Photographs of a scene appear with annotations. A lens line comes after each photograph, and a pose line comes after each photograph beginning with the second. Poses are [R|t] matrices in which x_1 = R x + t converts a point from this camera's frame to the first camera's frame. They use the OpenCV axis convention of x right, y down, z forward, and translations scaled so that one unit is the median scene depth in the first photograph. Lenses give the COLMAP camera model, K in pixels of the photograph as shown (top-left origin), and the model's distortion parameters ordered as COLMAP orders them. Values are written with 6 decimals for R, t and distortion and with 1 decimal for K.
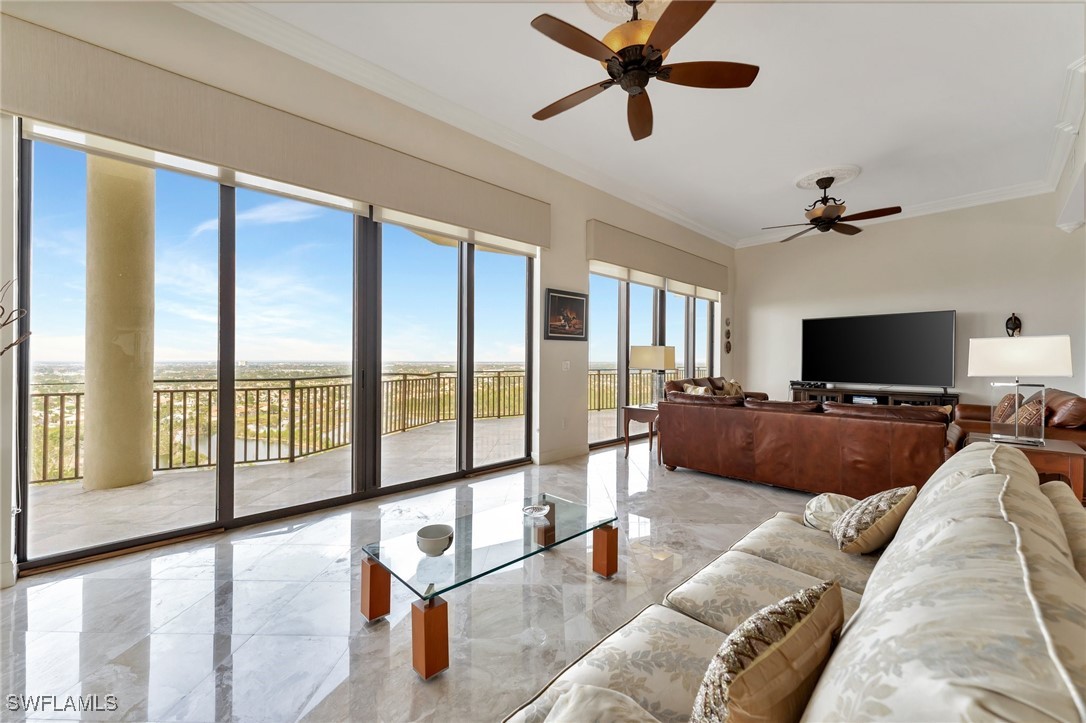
lens RADIAL K [[429.5, 0, 535.4], [0, 429.5, 363.7], [0, 0, 1]] dist [0.002450, -0.000315]
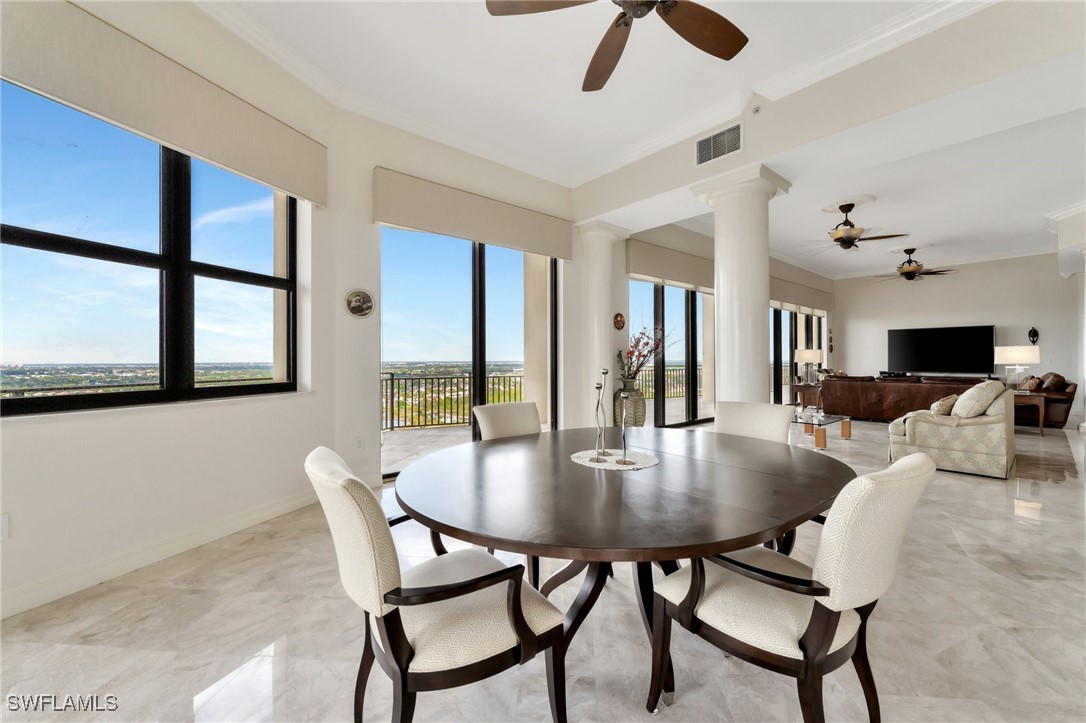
lens RADIAL K [[429.5, 0, 542.3], [0, 429.5, 355.0], [0, 0, 1]] dist [0.002450, -0.000315]
pose [[0.998477, -0.004821, -0.054953, -0.560432], [0.003792, 0.999816, -0.018817, 0.008617], [0.055033, 0.018580, 0.998312, -0.627594]]
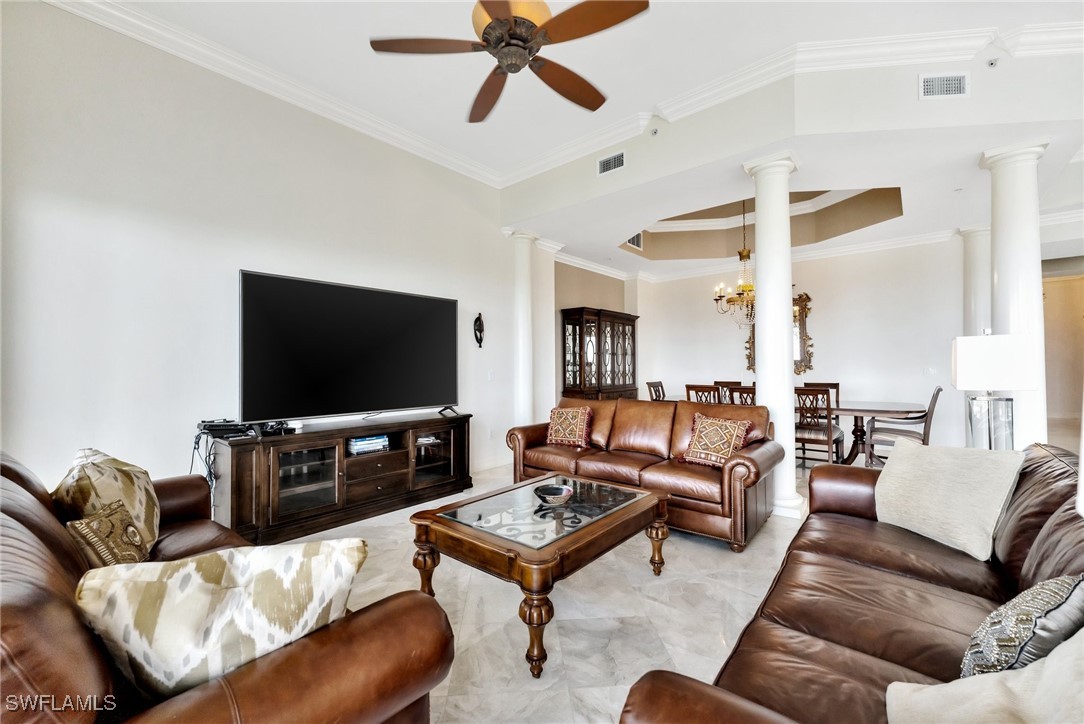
lens RADIAL K [[428.7, 0, 539.6], [0, 428.7, 362.4], [0, 0, 1]] dist [0.002450, -0.000315]
pose [[-0.100257, 0.011941, 0.994890, 0.216111], [0.009603, 0.999893, -0.011034, -0.008673], [-0.994915, 0.008448, -0.100361, 0.858371]]
